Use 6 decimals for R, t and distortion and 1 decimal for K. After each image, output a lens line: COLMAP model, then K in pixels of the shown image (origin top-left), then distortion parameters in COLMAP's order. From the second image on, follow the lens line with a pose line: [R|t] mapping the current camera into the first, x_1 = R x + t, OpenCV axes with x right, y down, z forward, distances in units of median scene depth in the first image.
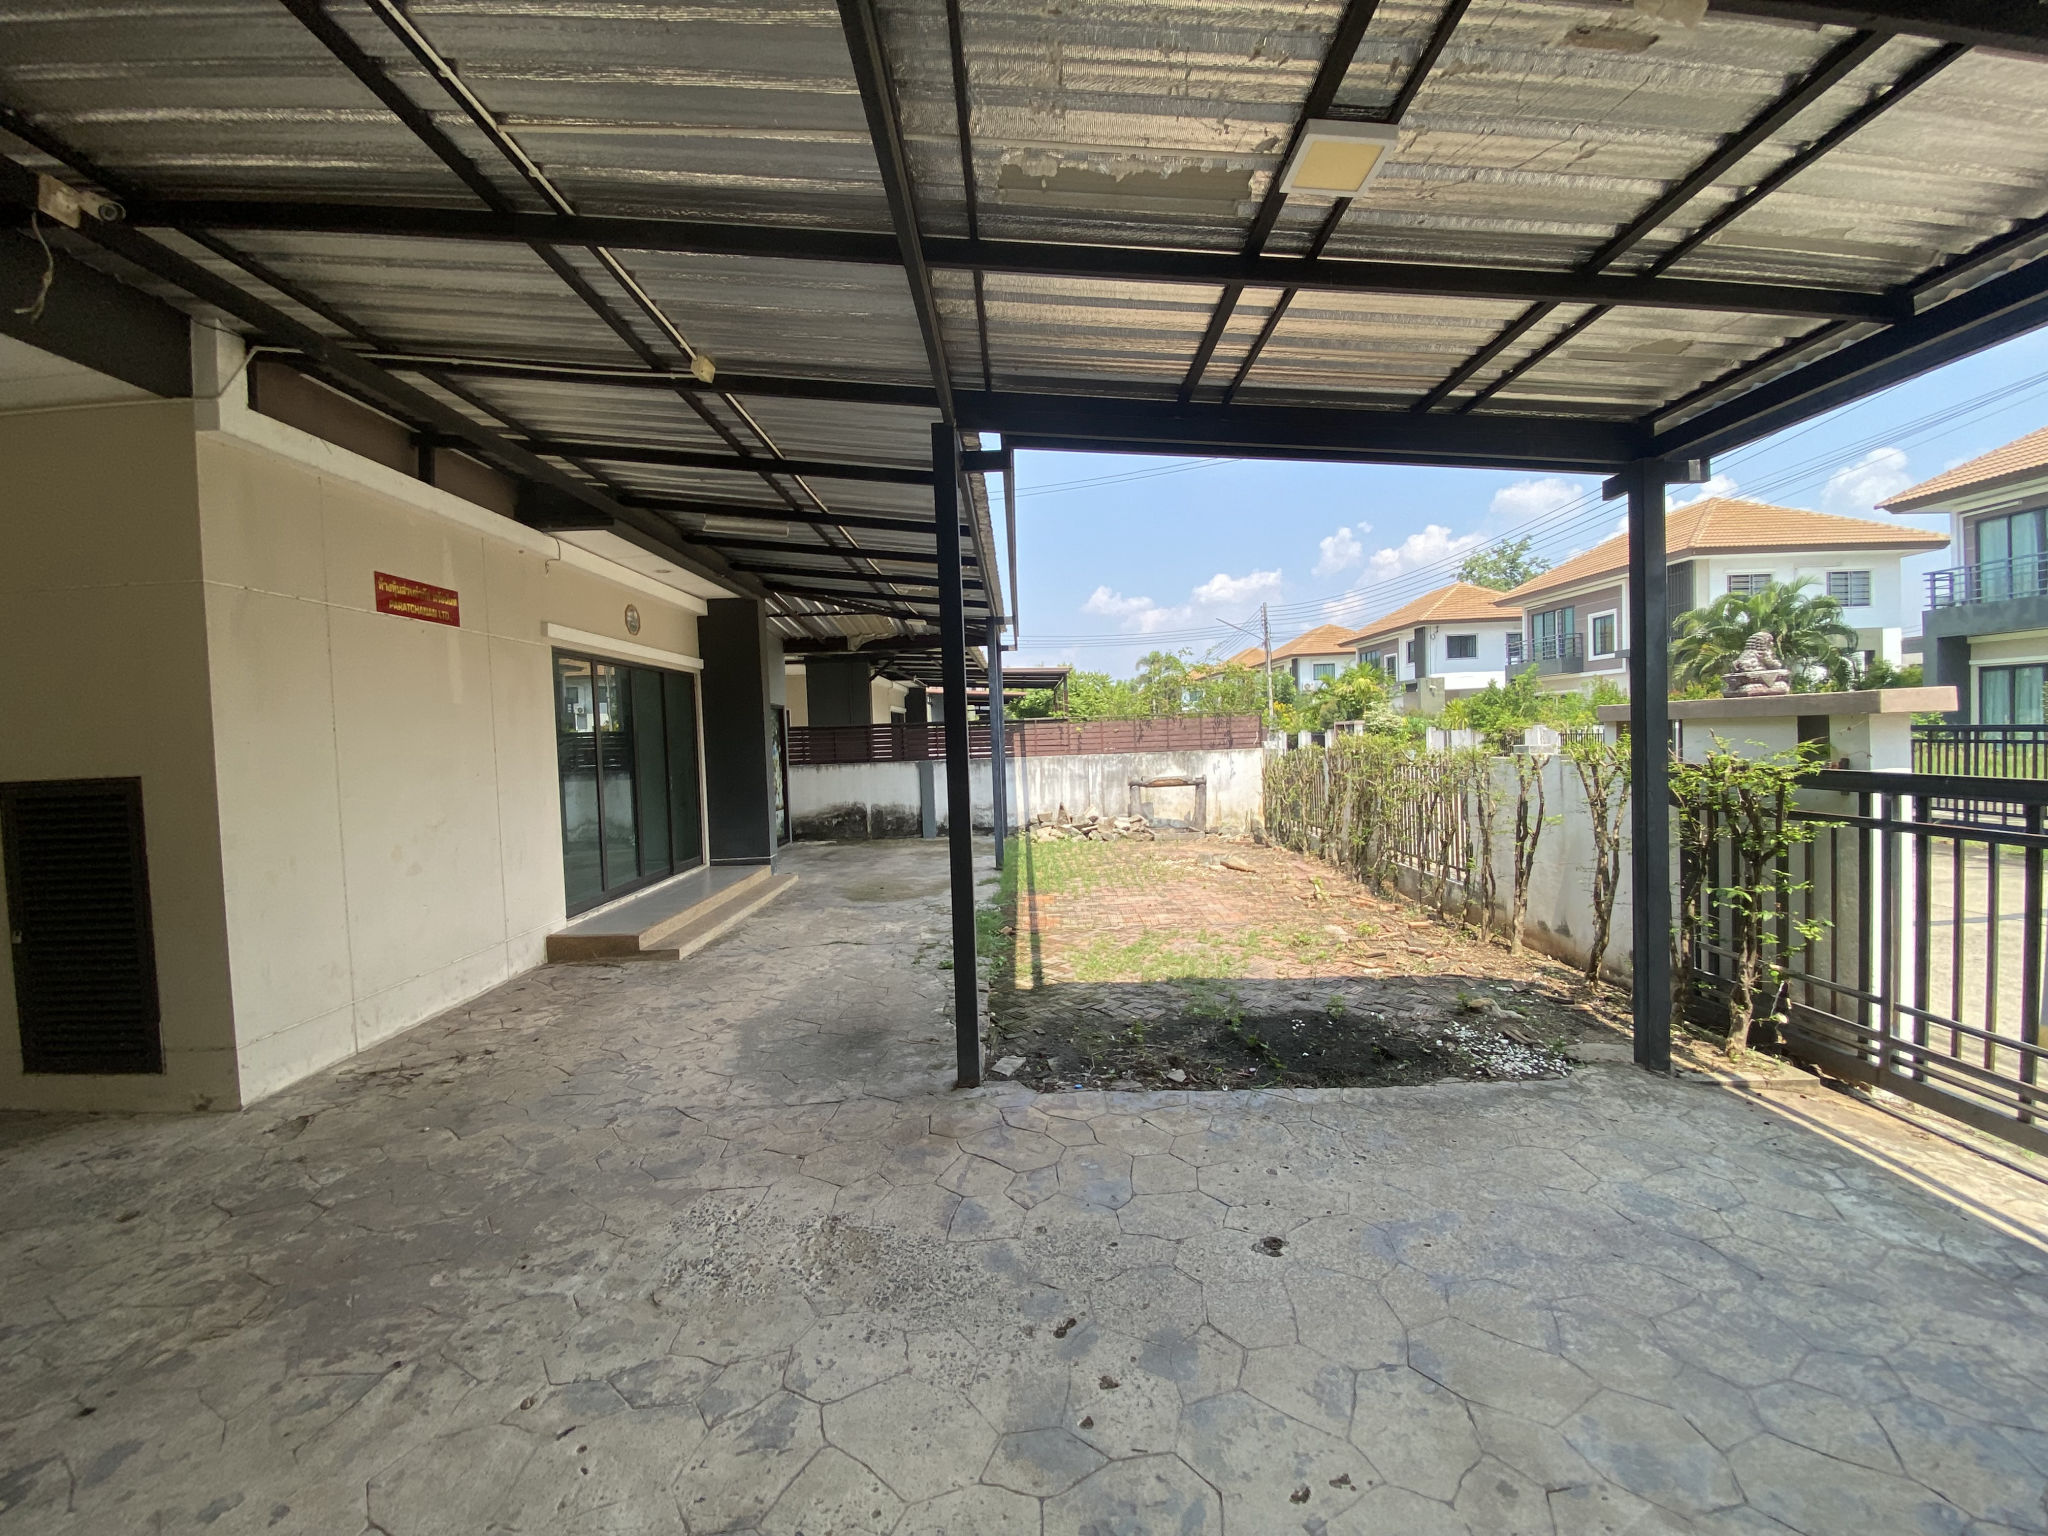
lens RADIAL K [[823.3, 0, 1045.6], [0, 823.3, 769.3], [0, 0, 1]] dist [0.014188, -0.016150]
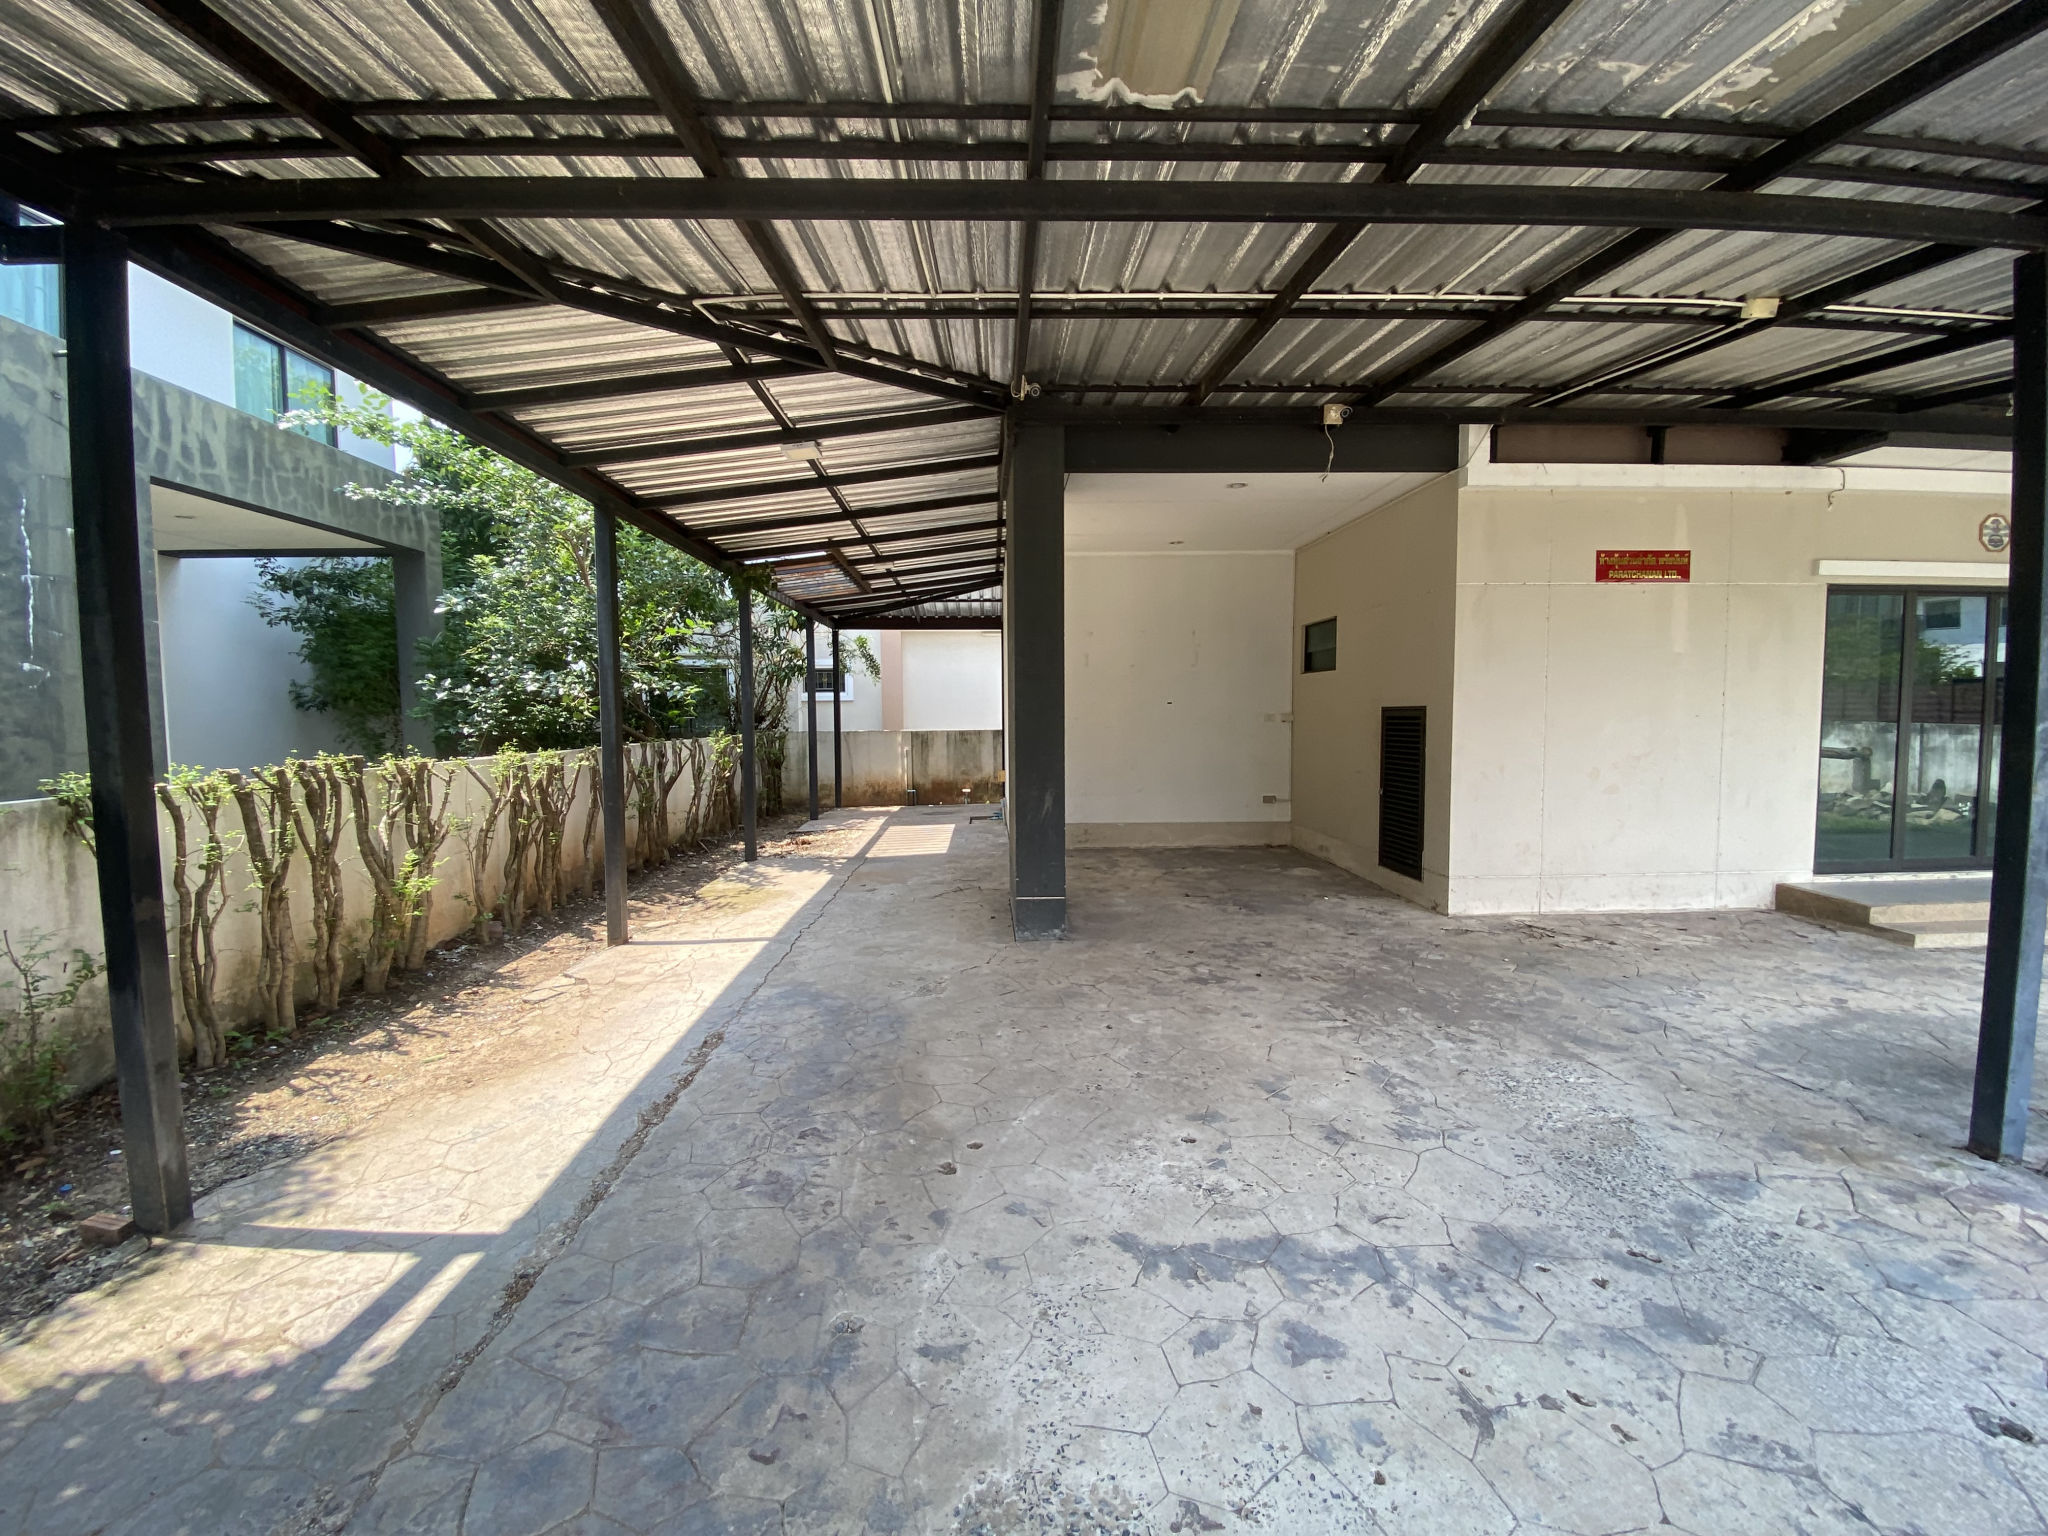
lens RADIAL K [[823.3, 0, 1045.6], [0, 823.3, 769.3], [0, 0, 1]] dist [0.014188, -0.016150]
pose [[0.068147, 0.104469, -0.992191, 0.536467], [-0.034866, 0.994144, 0.102280, -0.007874], [0.997066, 0.027623, 0.071390, 0.090655]]
